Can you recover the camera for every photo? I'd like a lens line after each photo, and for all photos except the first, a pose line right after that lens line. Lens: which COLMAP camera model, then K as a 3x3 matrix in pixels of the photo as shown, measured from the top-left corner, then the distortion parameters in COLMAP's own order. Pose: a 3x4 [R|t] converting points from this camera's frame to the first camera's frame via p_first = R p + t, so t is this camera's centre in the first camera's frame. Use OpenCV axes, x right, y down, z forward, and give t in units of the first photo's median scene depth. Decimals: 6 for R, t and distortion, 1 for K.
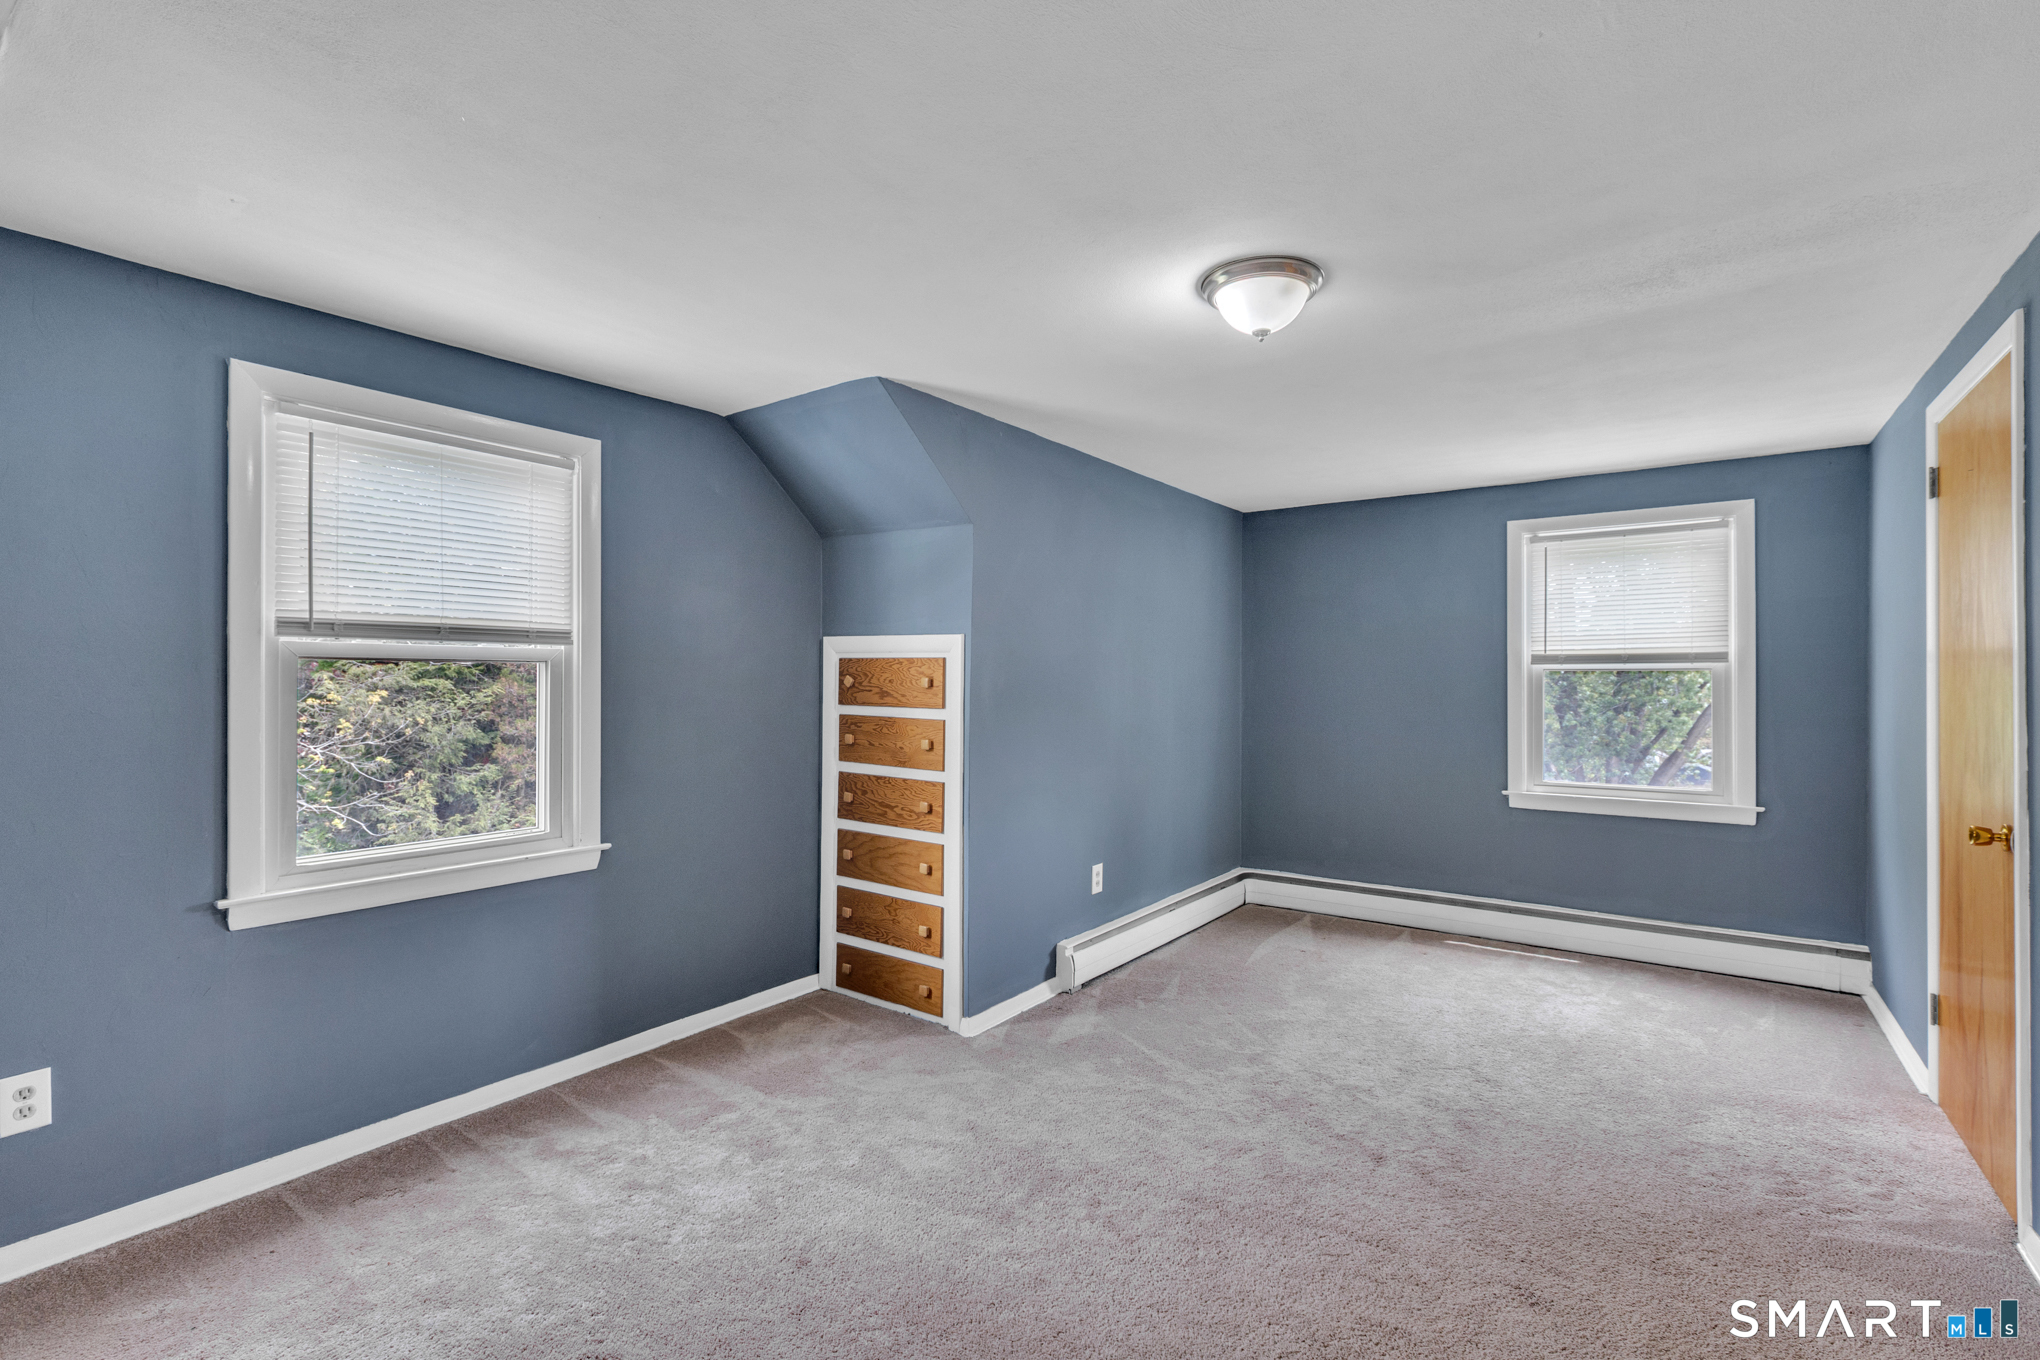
lens RADIAL K [[918.3, 0, 1012.2], [0, 918.3, 674.3], [0, 0, 1]] dist [-0.004965, 0.000604]
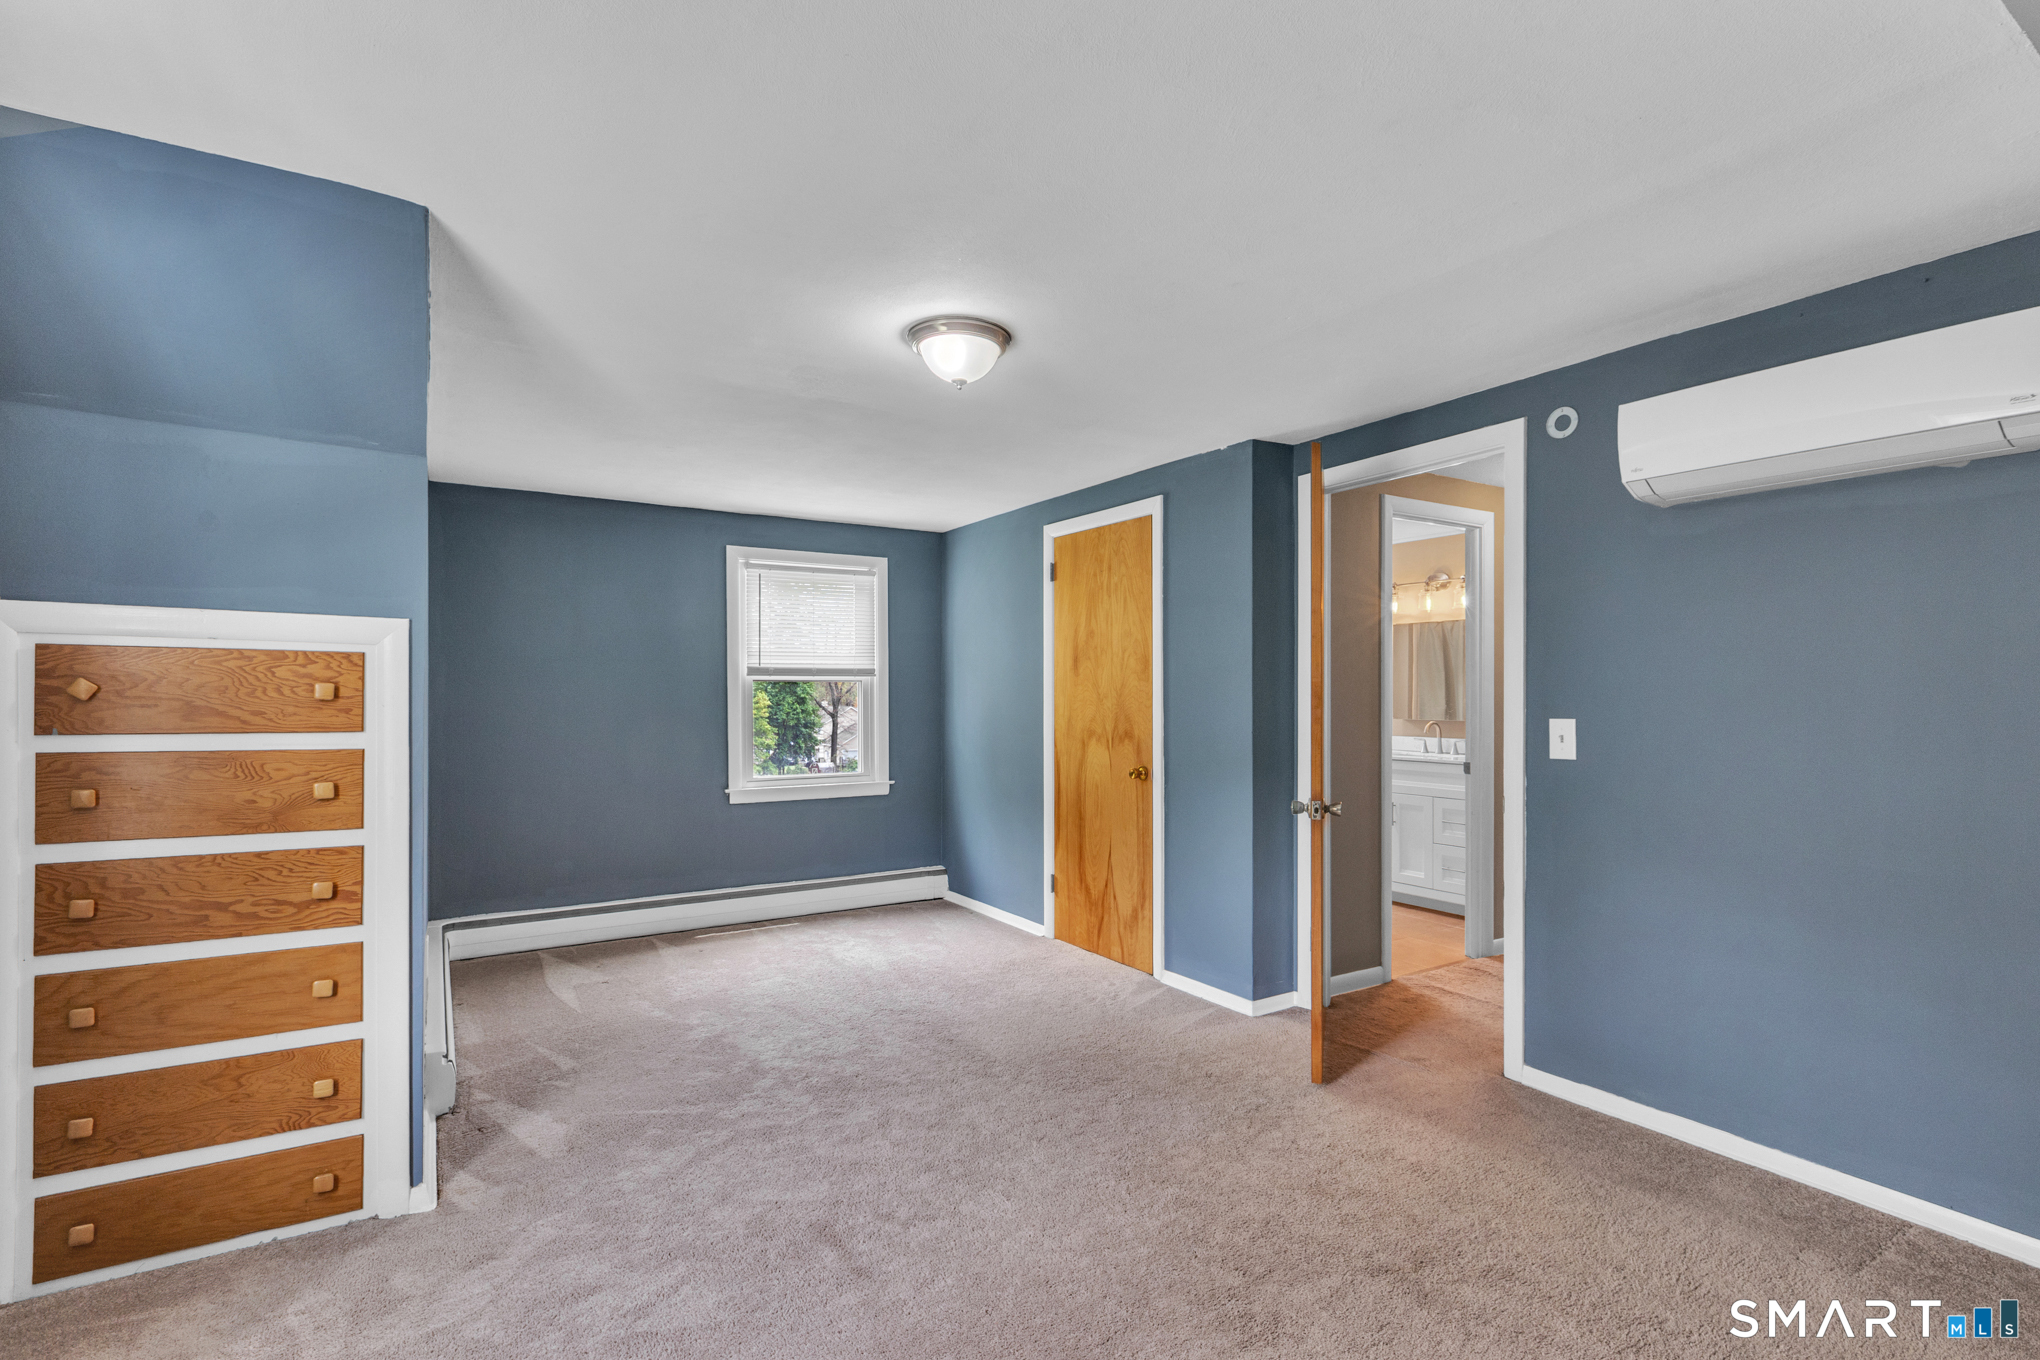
lens RADIAL K [[991.1, 0, 986.1], [0, 991.1, 701.6], [0, 0, 1]] dist [-0.001473, -0.000081]
pose [[0.363514, -0.009992, 0.931535, -0.546617], [-0.005921, 0.999898, 0.013036, 0.004612], [-0.931570, -0.010254, 0.363418, 0.329199]]
